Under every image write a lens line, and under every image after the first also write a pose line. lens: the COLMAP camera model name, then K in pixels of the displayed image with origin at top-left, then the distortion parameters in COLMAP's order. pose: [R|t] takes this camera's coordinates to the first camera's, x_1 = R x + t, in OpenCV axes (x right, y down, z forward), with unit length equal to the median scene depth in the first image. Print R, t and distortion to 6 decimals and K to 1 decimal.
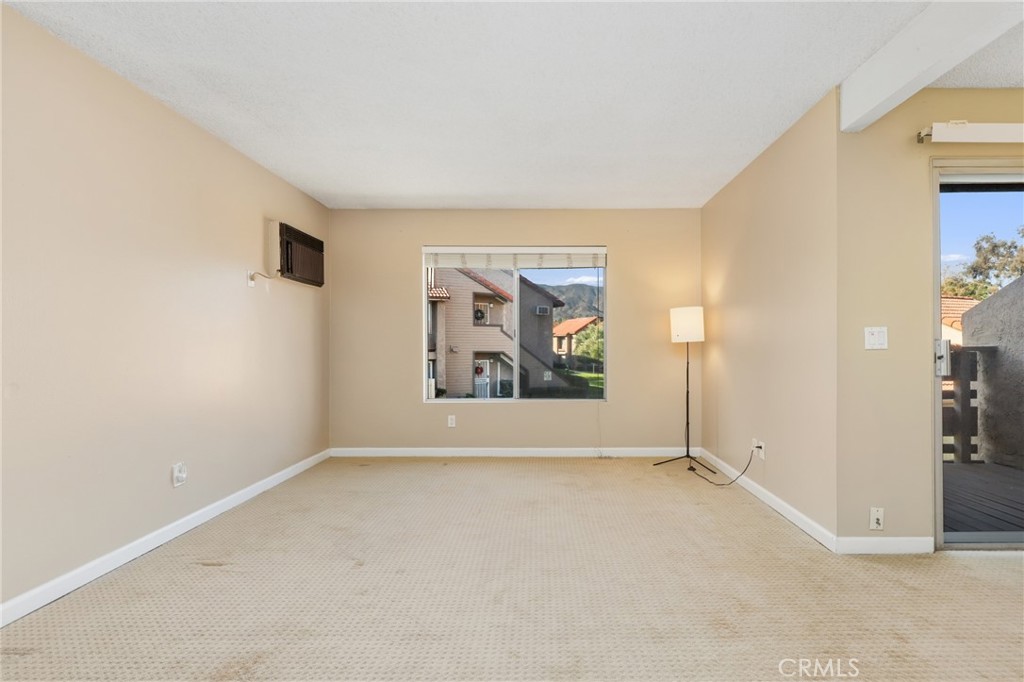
lens RADIAL K [[470.6, 0, 543.8], [0, 470.6, 347.0], [0, 0, 1]] dist [-0.001113, -0.000317]
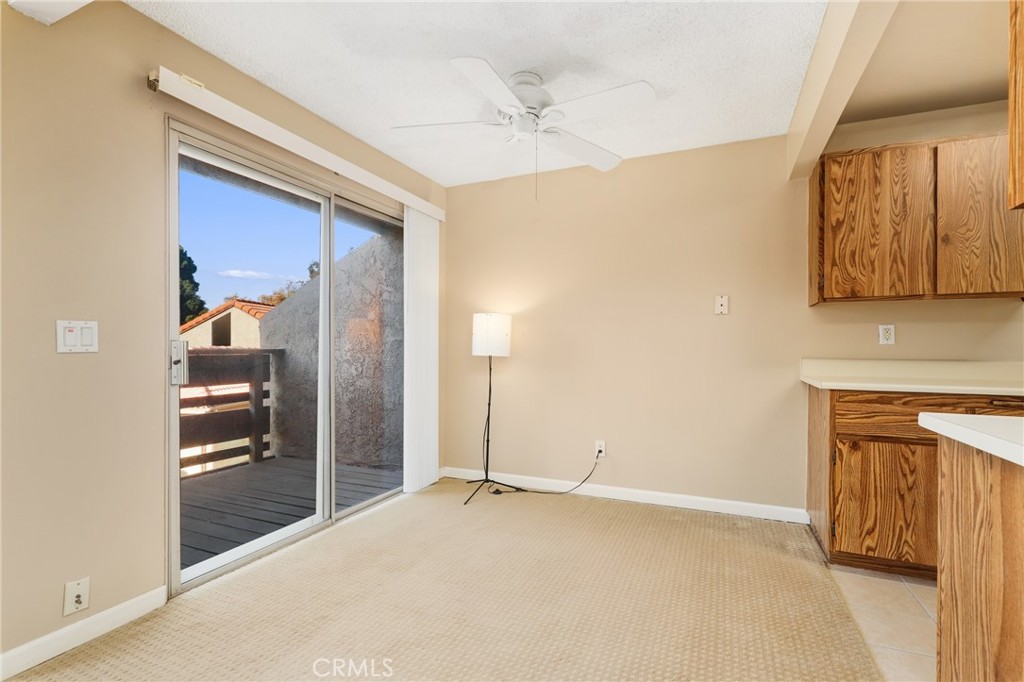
lens RADIAL K [[462.4, 0, 522.7], [0, 462.4, 349.2], [0, 0, 1]] dist [0.000897, 0.000394]
pose [[0.385986, 0.004866, 0.922492, 0.177394], [-0.005371, 0.999981, -0.003028, -0.000784], [-0.922489, -0.003786, 0.386005, 0.068932]]
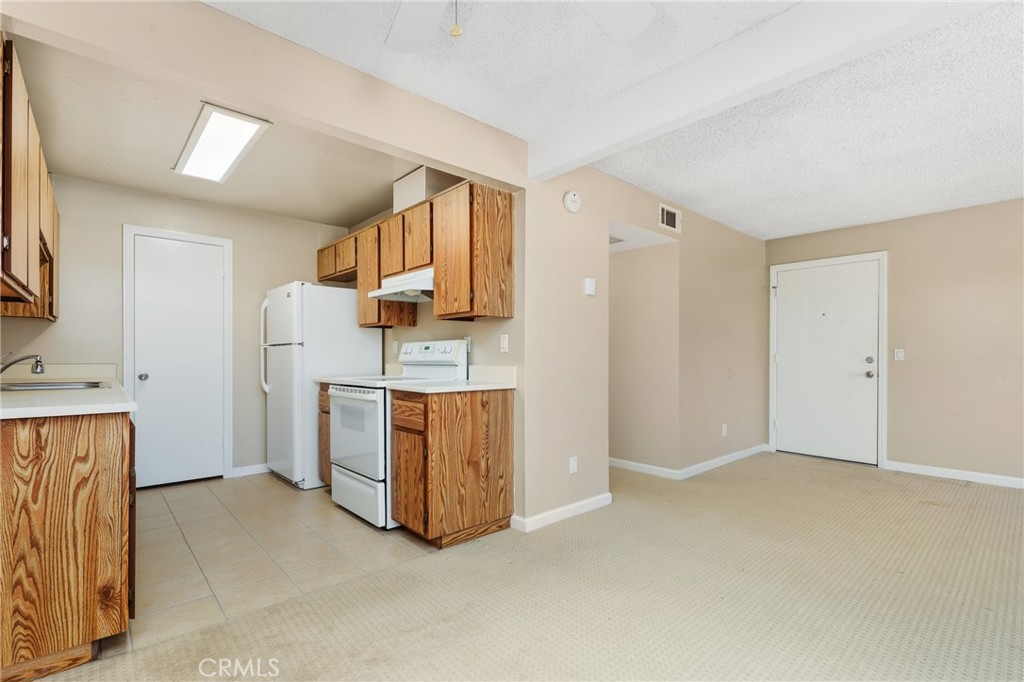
lens RADIAL K [[464.0, 0, 516.0], [0, 464.0, 358.4], [0, 0, 1]] dist [-0.000900, 0.000122]
pose [[-0.735125, 0.006021, -0.677905, 0.895964], [-0.000867, 0.999951, 0.009821, -0.008769], [0.677931, 0.007808, -0.735084, 0.504958]]
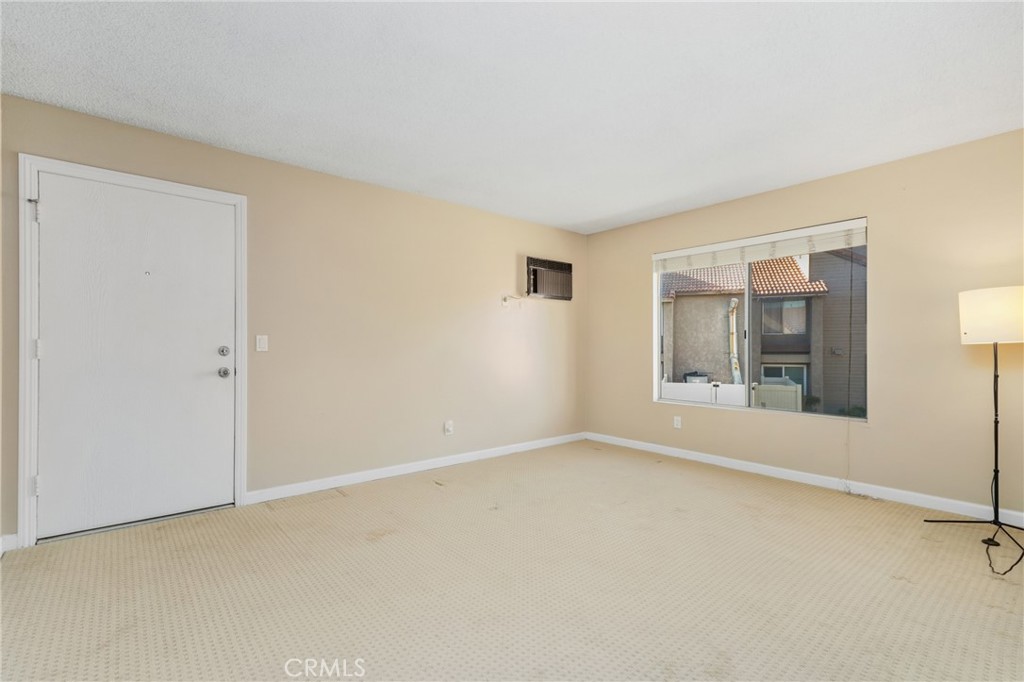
lens RADIAL K [[457.9, 0, 515.1], [0, 457.9, 348.8], [0, 0, 1]] dist [0.015299, -0.000087]
pose [[0.655251, 0.005316, -0.755392, 0.340323], [-0.004543, 0.999985, 0.003097, -0.002144], [0.755397, 0.001402, 0.655266, 0.090049]]
